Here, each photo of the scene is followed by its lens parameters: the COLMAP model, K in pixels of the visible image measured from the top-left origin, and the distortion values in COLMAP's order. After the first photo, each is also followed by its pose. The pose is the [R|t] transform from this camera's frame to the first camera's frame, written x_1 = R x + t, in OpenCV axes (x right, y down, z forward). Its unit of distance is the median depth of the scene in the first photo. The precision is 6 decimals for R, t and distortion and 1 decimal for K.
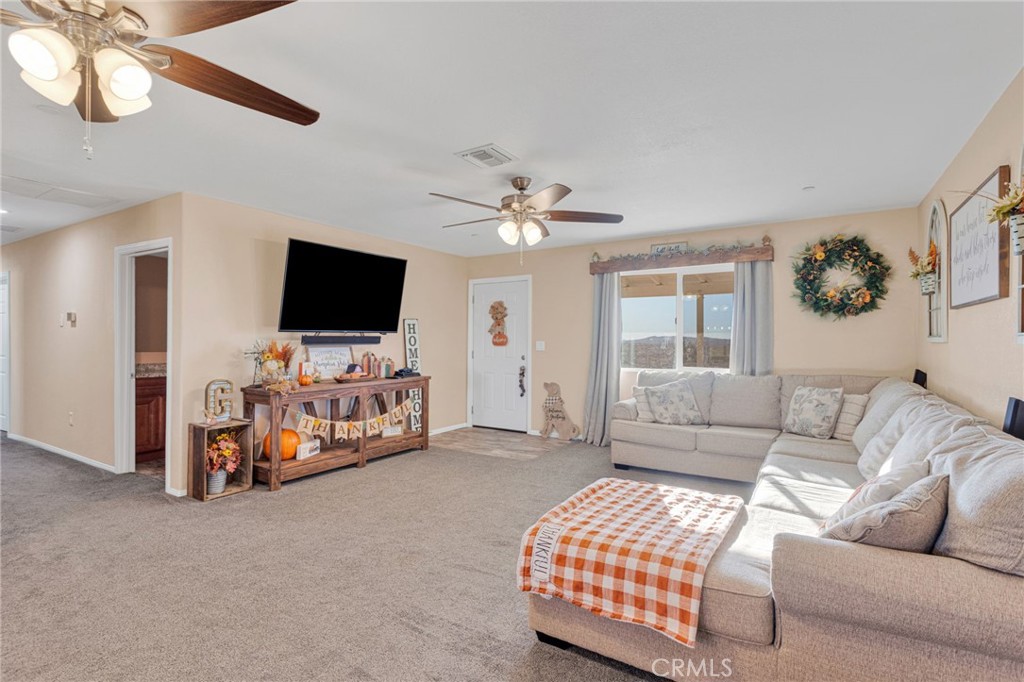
lens RADIAL K [[489.7, 0, 512.0], [0, 489.7, 341.0], [0, 0, 1]] dist [-0.001904, 0.000052]
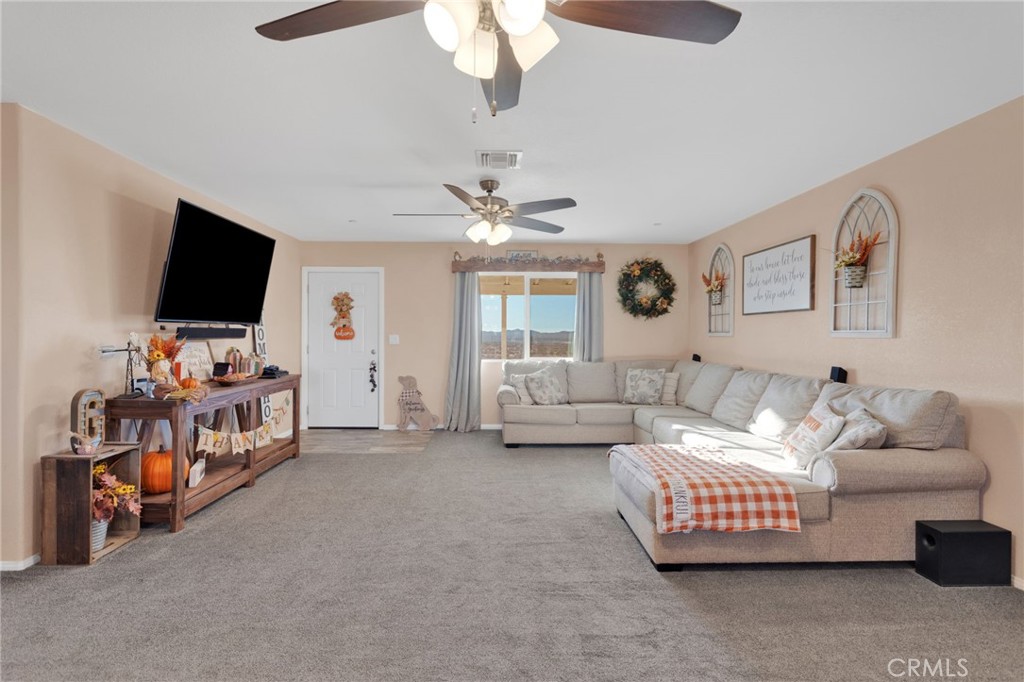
lens RADIAL K [[482.0, 0, 506.4], [0, 482.0, 343.5], [0, 0, 1]] dist [0.001756, 0.000465]
pose [[0.831339, -0.007911, 0.555709, -0.406308], [-0.001822, 0.999855, 0.016959, 0.000982], [-0.555763, -0.015111, 0.831204, 0.082134]]
